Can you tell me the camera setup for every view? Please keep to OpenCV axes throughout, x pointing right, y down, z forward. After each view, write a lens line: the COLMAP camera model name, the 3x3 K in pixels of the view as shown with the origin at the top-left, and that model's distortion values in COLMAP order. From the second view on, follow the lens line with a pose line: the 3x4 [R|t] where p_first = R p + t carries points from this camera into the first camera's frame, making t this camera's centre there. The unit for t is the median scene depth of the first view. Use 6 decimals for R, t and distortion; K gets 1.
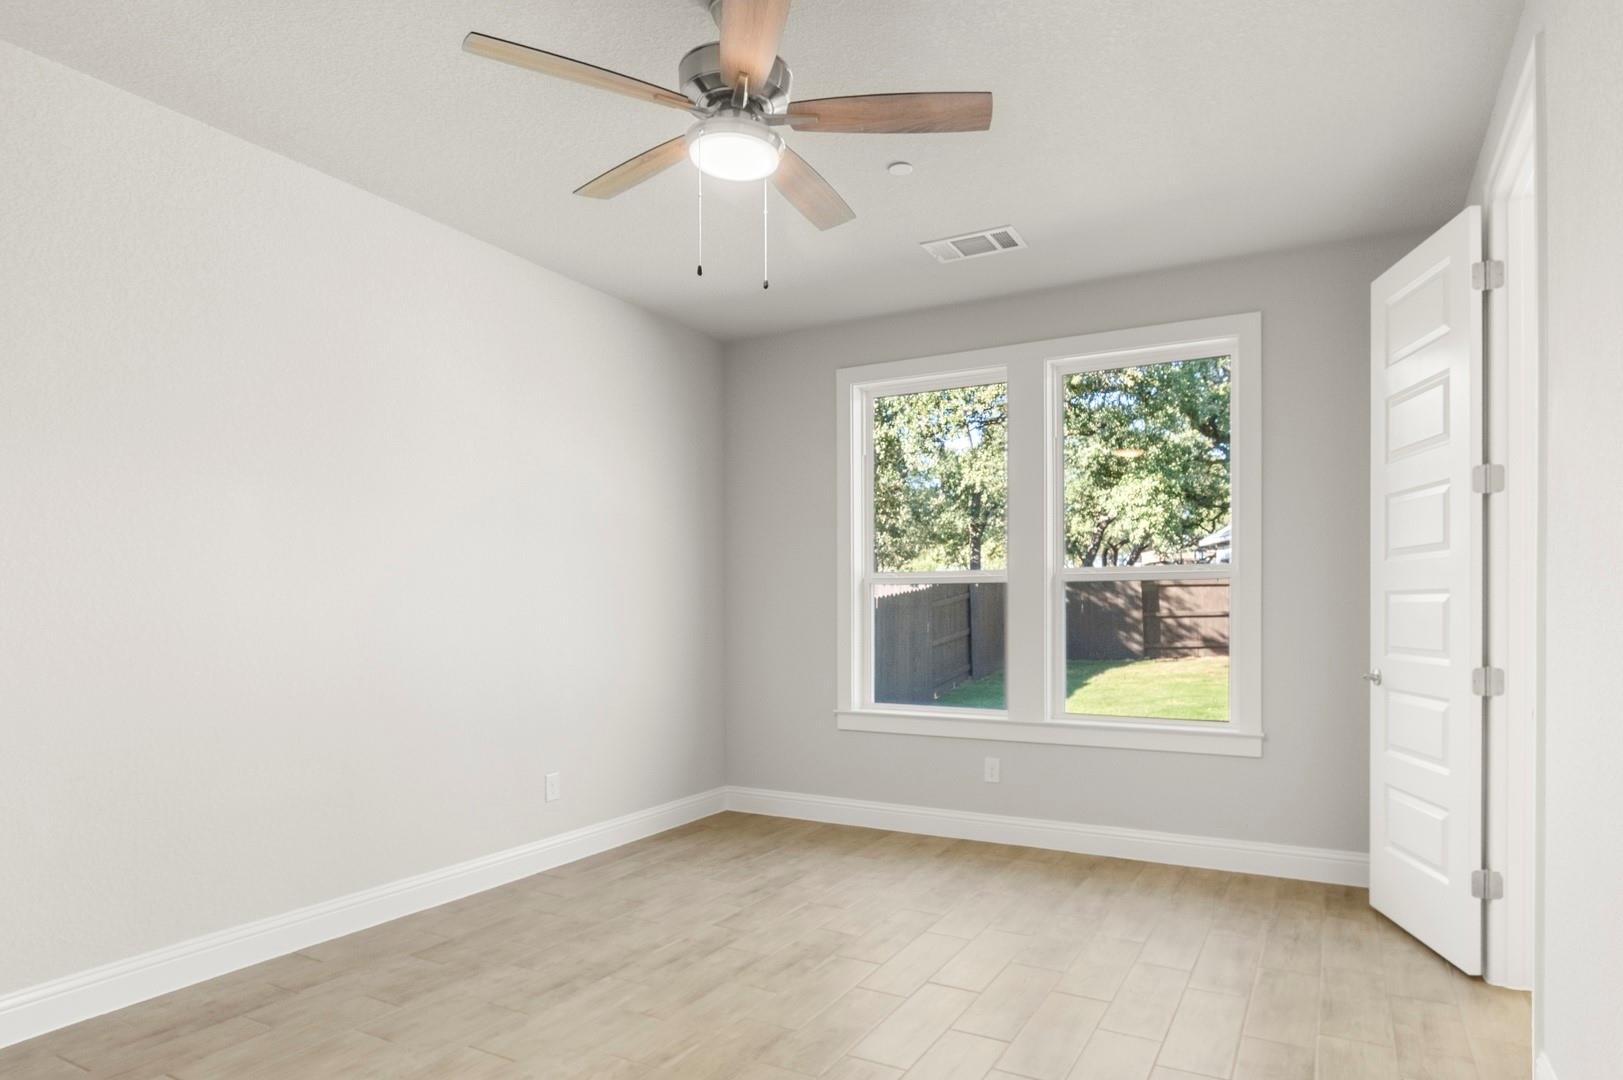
lens RADIAL K [[922.0, 0, 844.7], [0, 922.0, 607.4], [0, 0, 1]] dist [-0.001322, -0.009392]
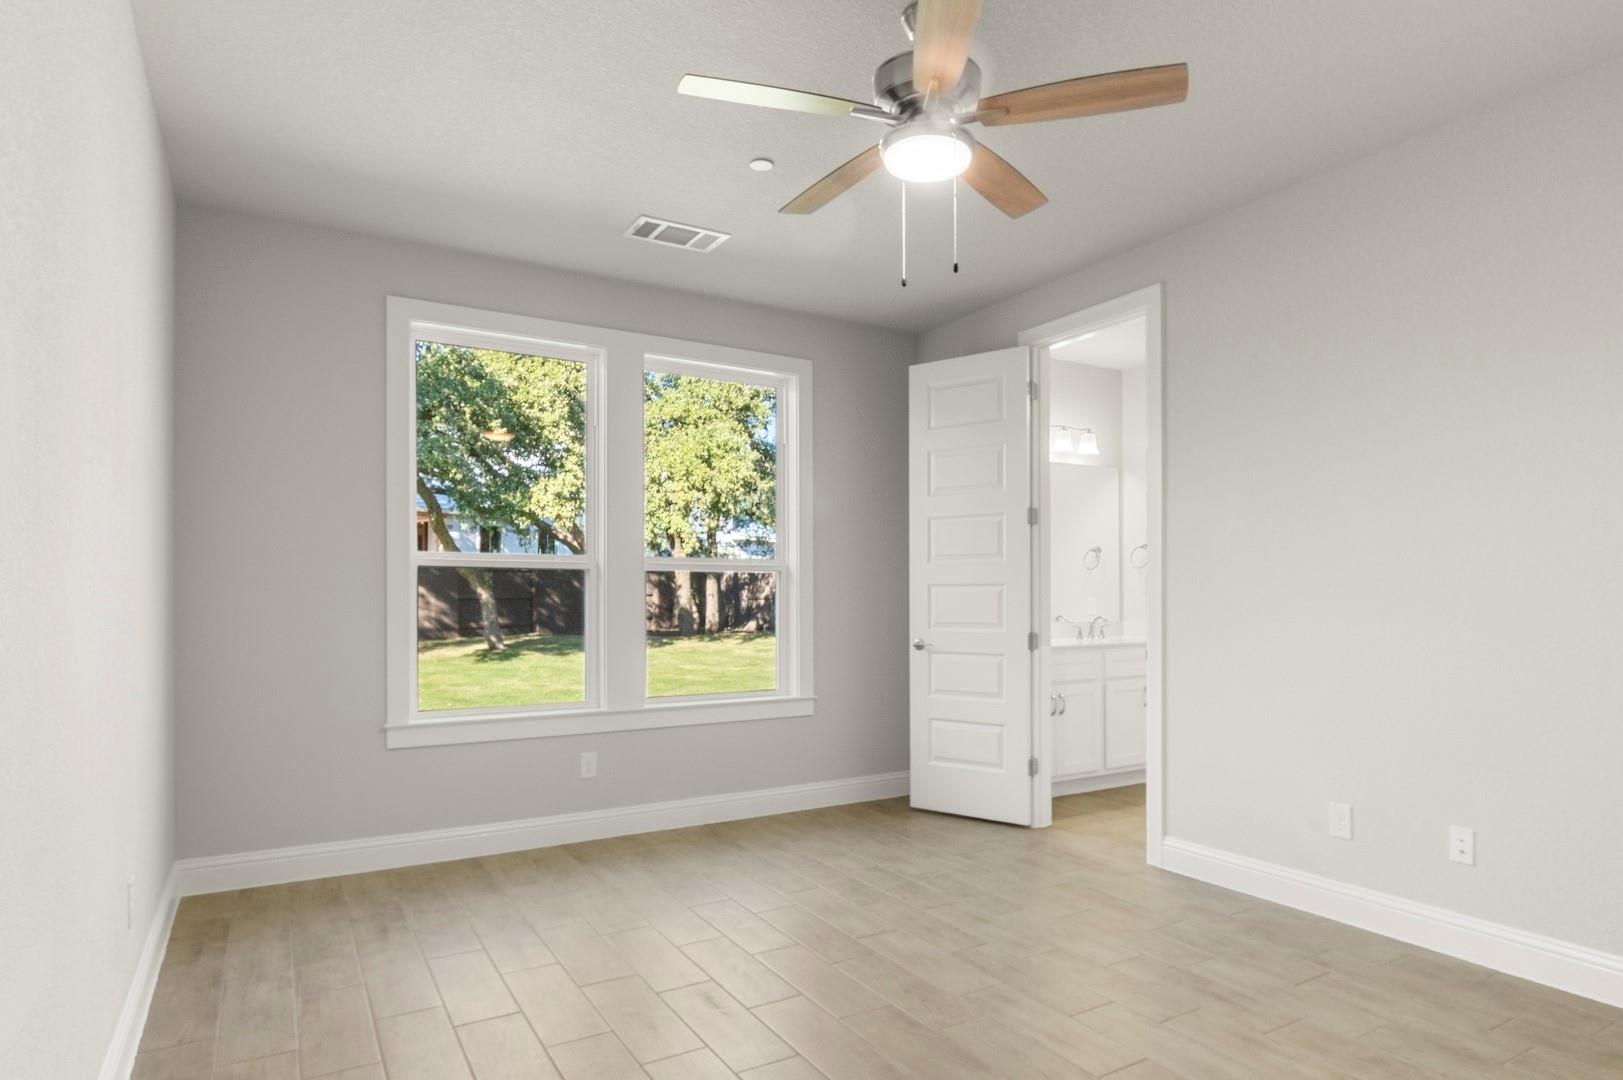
lens RADIAL K [[922.0, 0, 844.7], [0, 922.0, 582.0], [0, 0, 1]] dist [-0.001322, -0.009392]
pose [[0.499341, 0.015134, 0.866273, -0.604057], [-0.002135, 0.999866, -0.016237, 0.001565], [-0.866403, 0.006259, 0.499306, 0.323982]]
